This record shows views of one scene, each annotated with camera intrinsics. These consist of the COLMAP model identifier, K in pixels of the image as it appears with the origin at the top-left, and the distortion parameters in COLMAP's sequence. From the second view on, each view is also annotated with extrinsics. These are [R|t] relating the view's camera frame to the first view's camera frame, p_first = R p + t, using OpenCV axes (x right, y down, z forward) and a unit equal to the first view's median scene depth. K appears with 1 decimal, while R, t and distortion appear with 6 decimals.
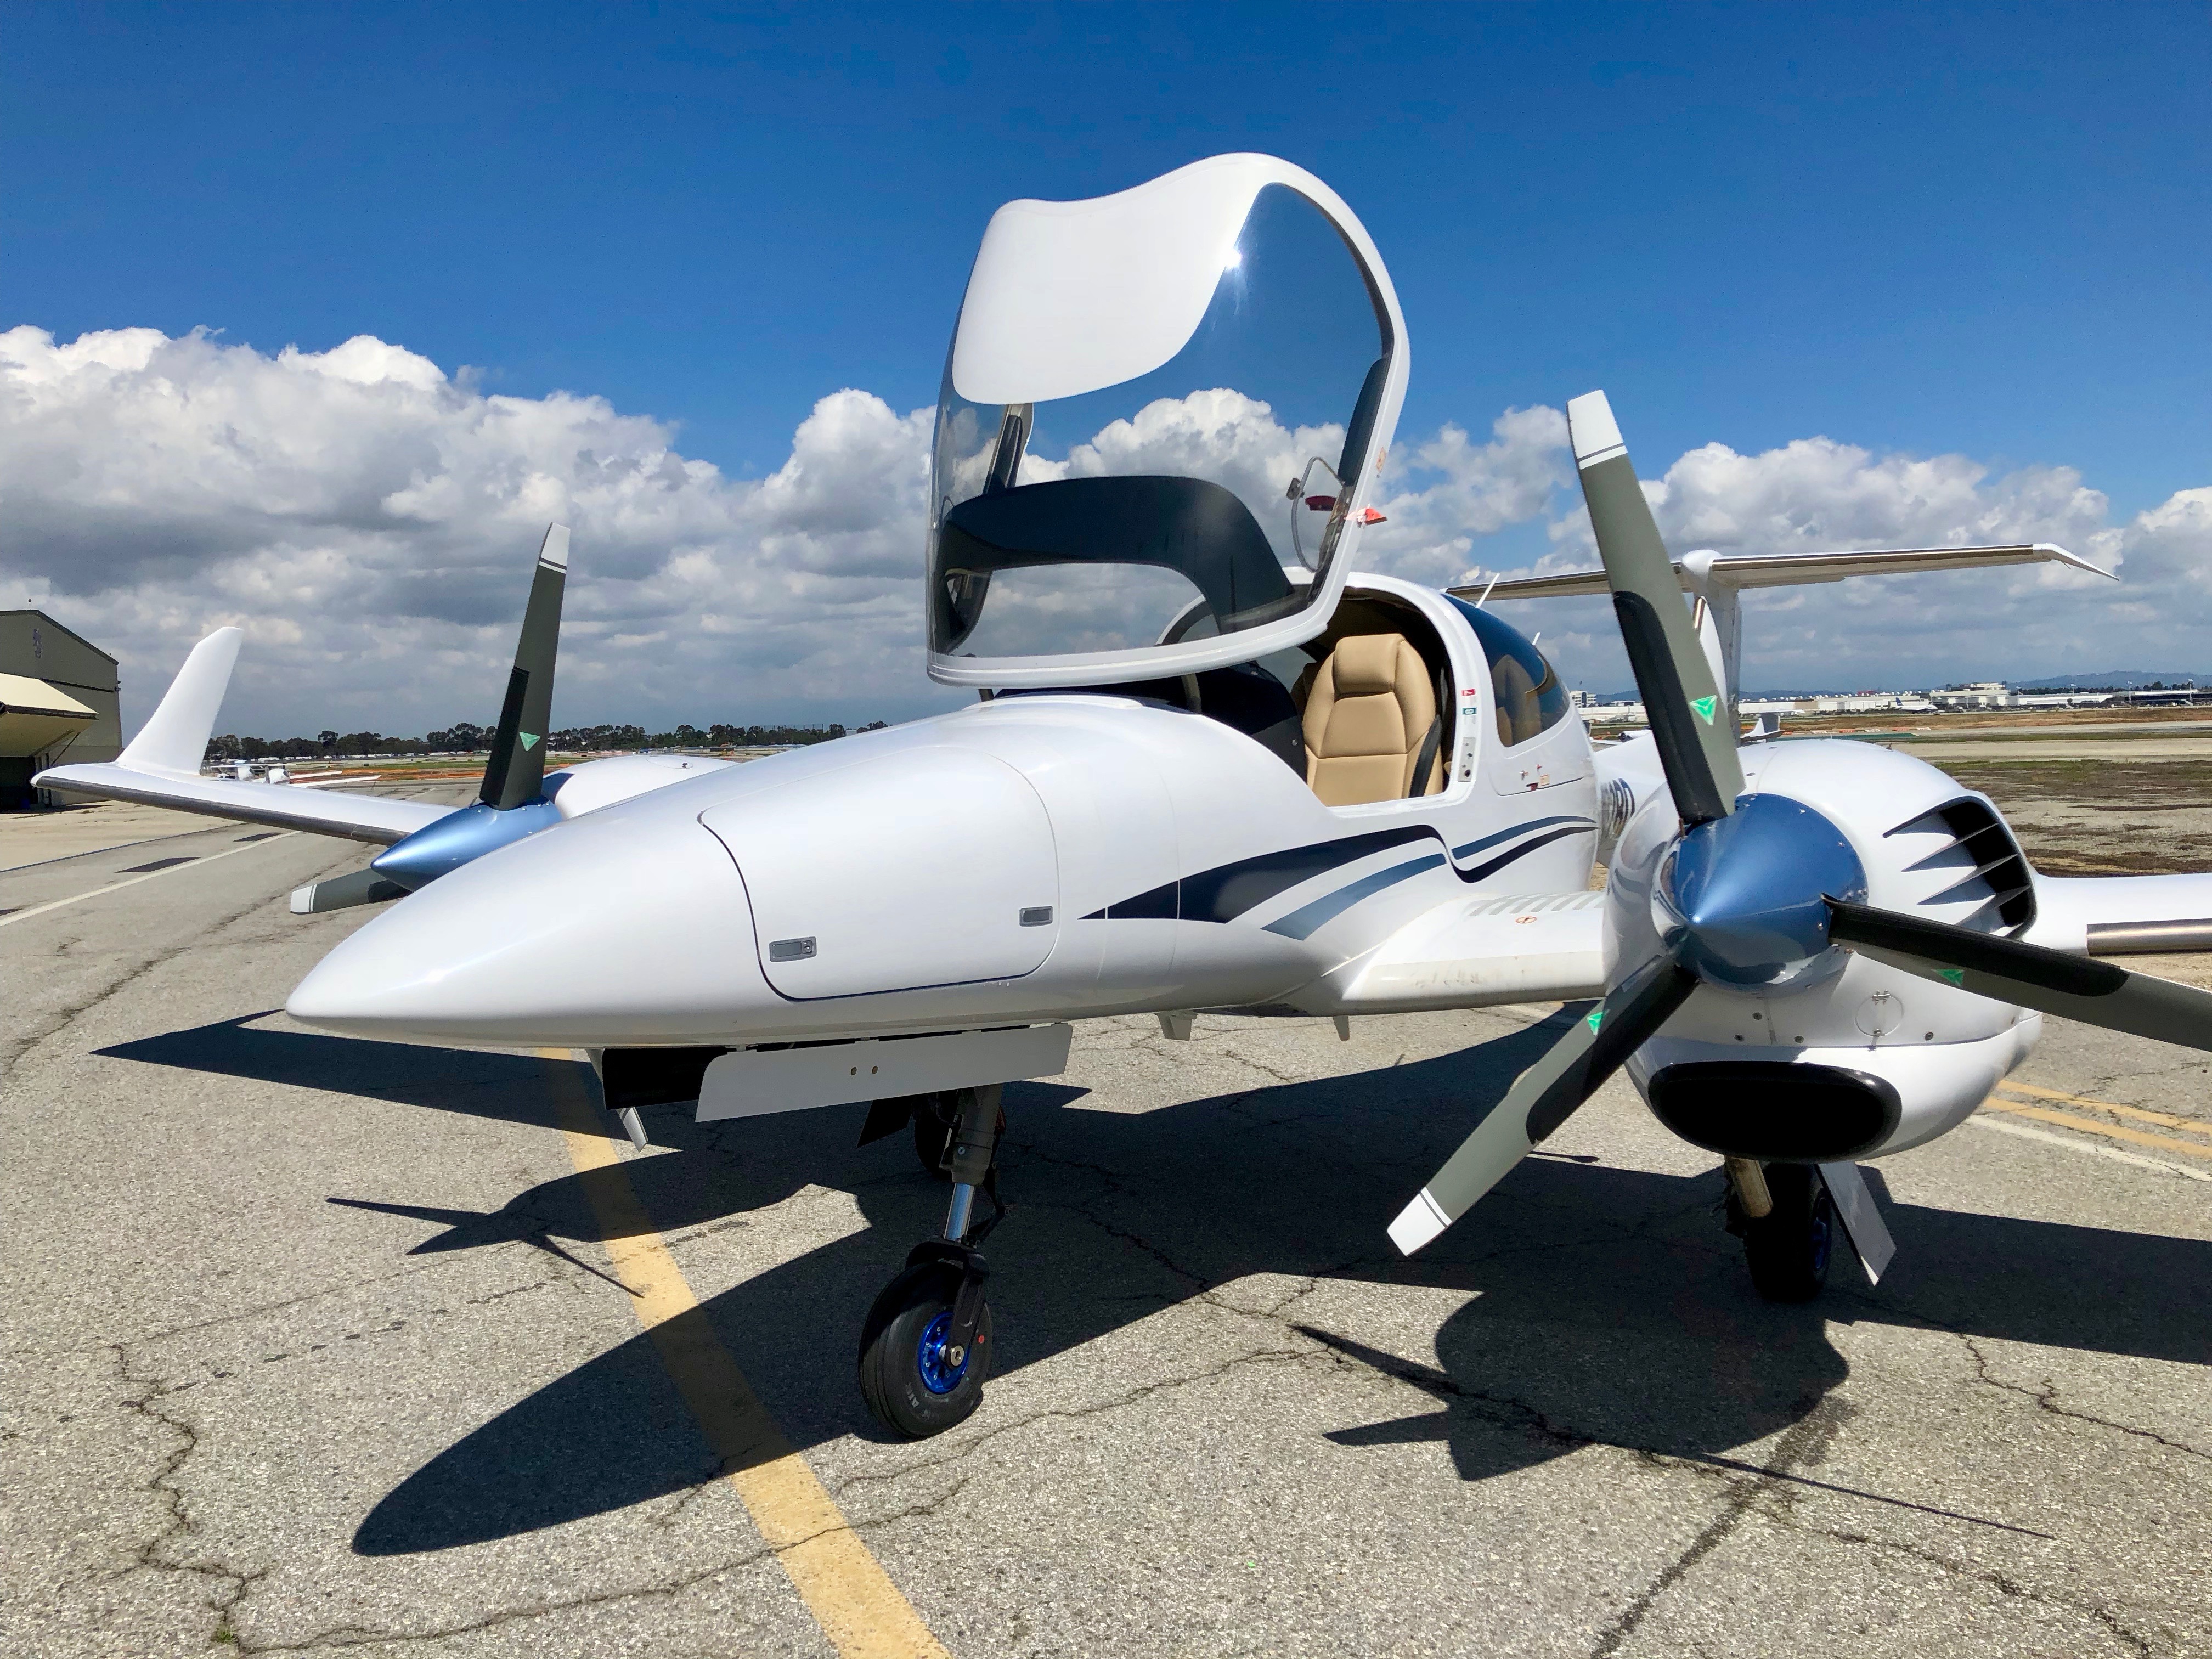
lens RADIAL K [[1810.0, 0, 1099.0], [0, 1810.0, 830.3], [0, 0, 1]] dist [0.023532, -0.003777]
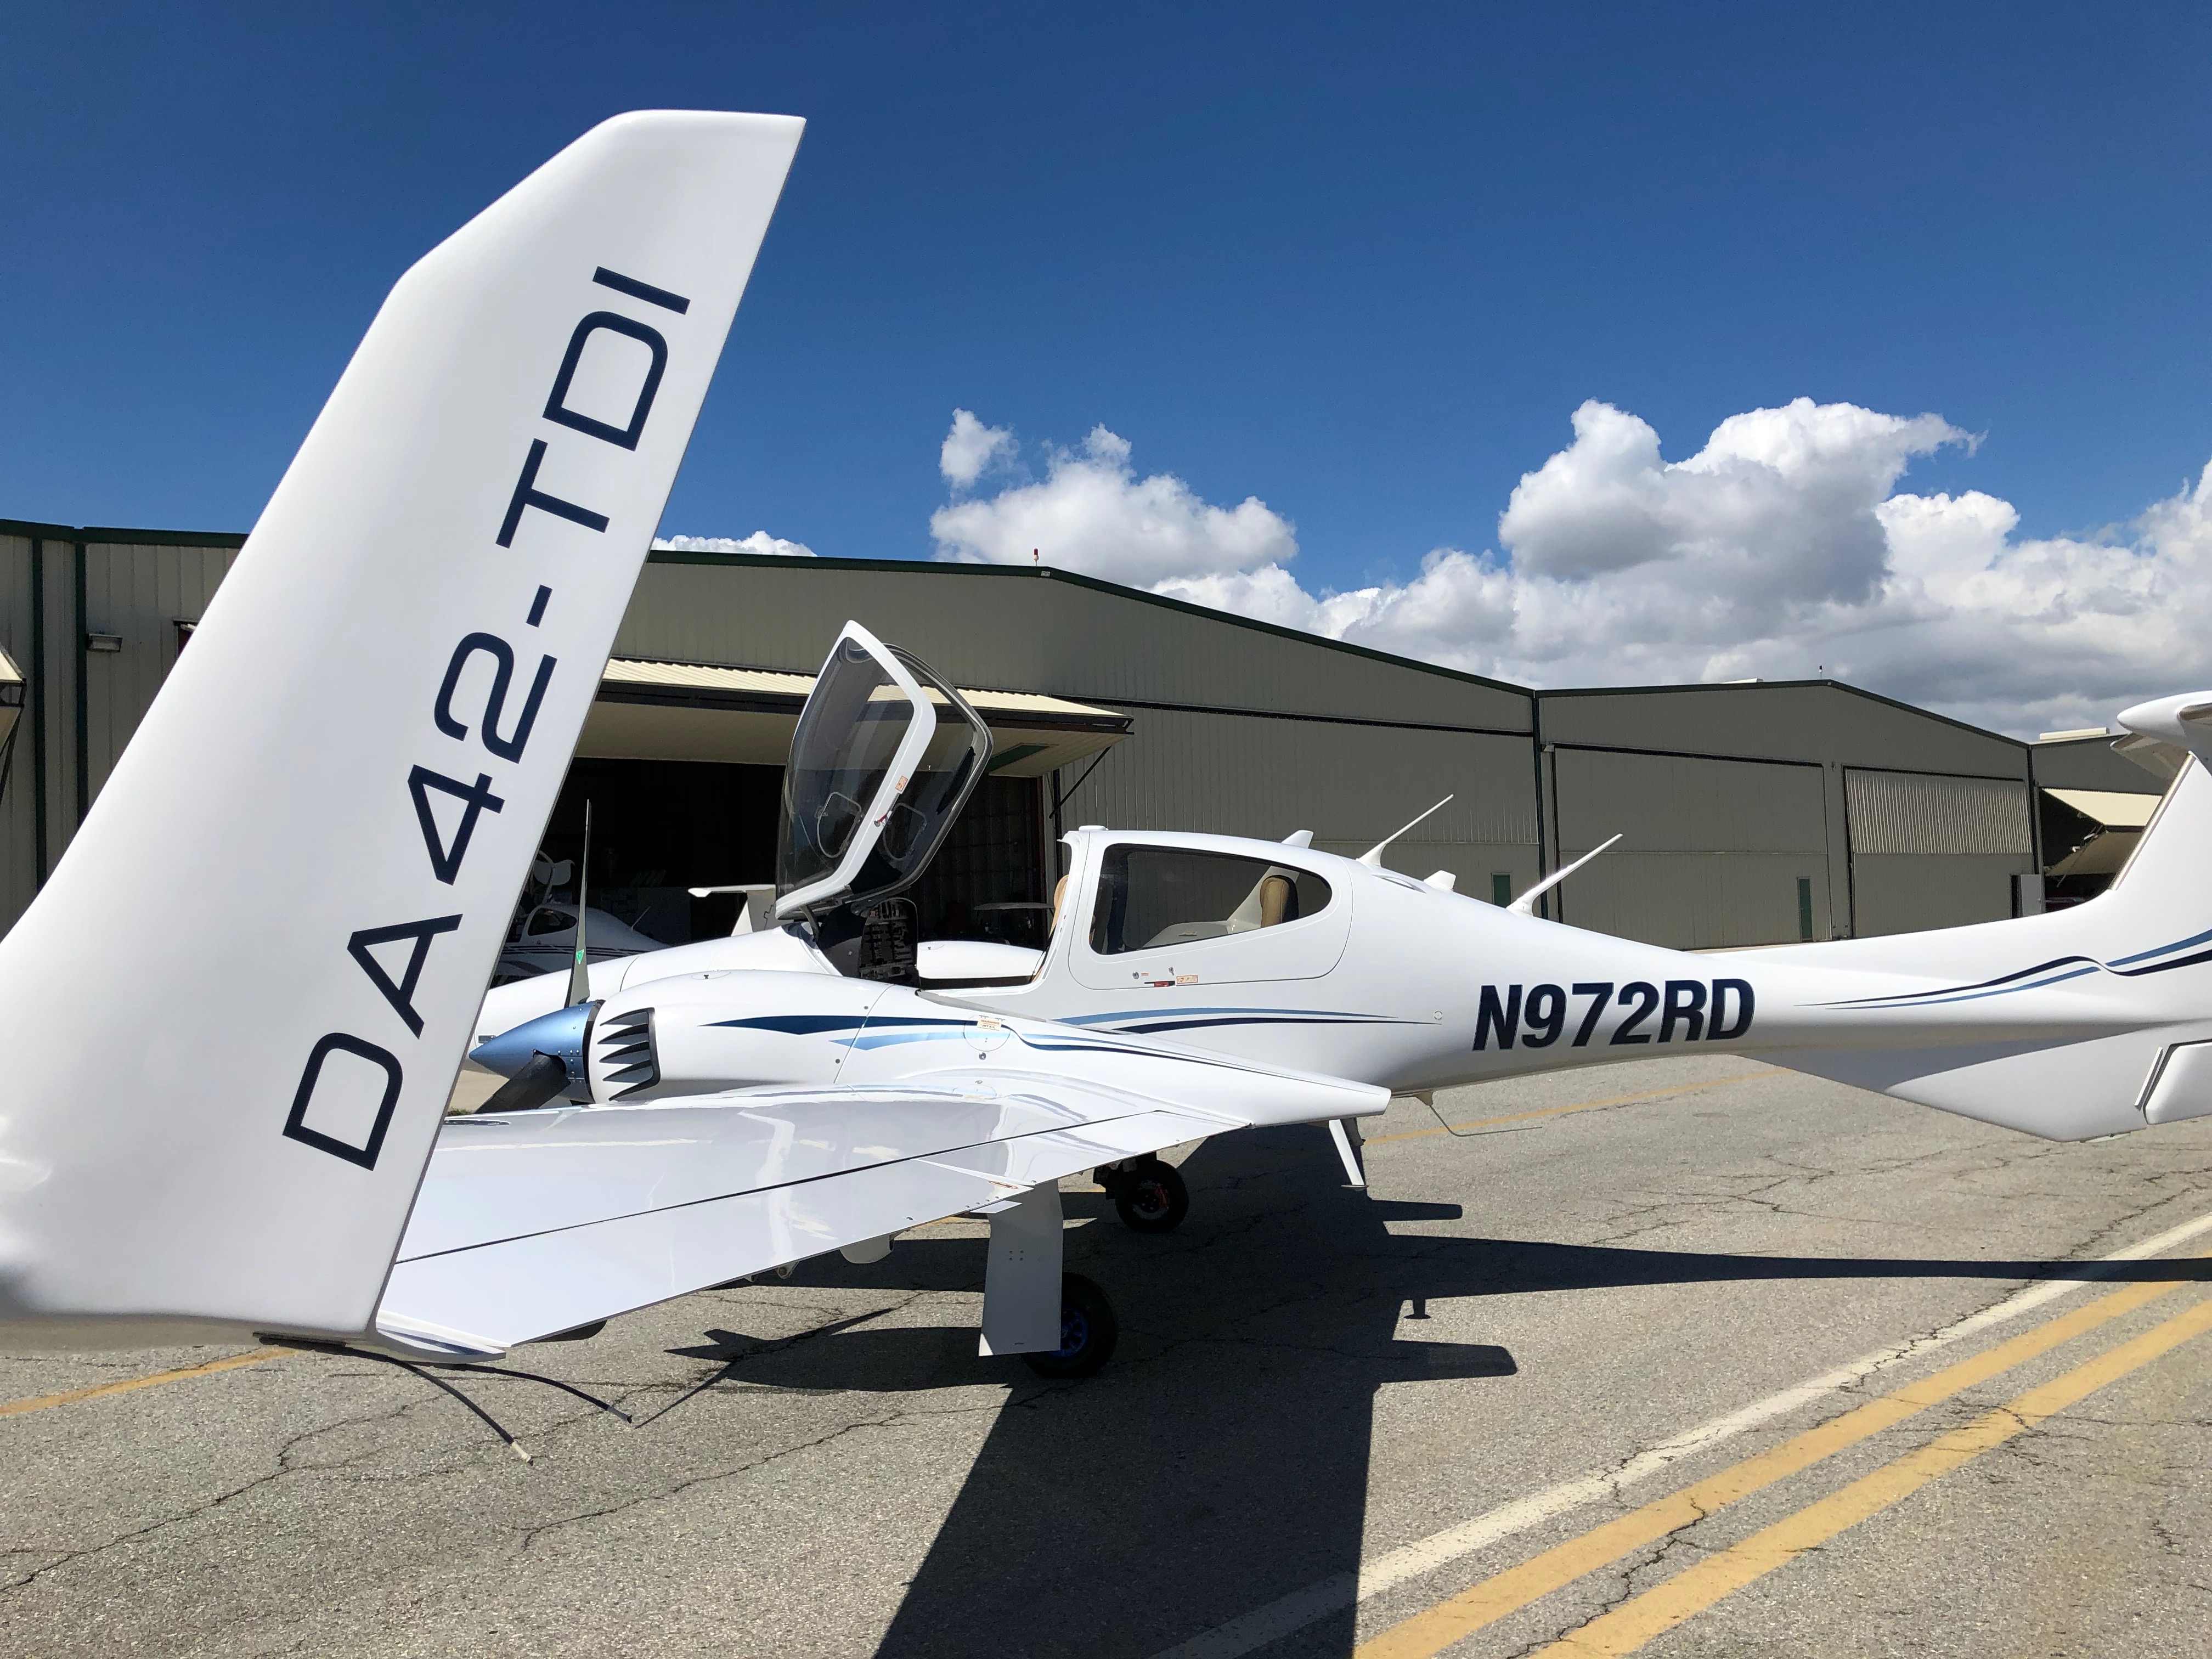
lens RADIAL K [[1806.7, 0, 1092.8], [0, 1806.7, 848.0], [0, 0, 1]] dist [0.060792, -0.005496]
pose [[0.421643, -0.017500, -0.906593, 1.871349], [-0.026211, 0.999161, -0.031477, -0.107034], [0.906383, 0.037034, 0.420831, 0.511100]]
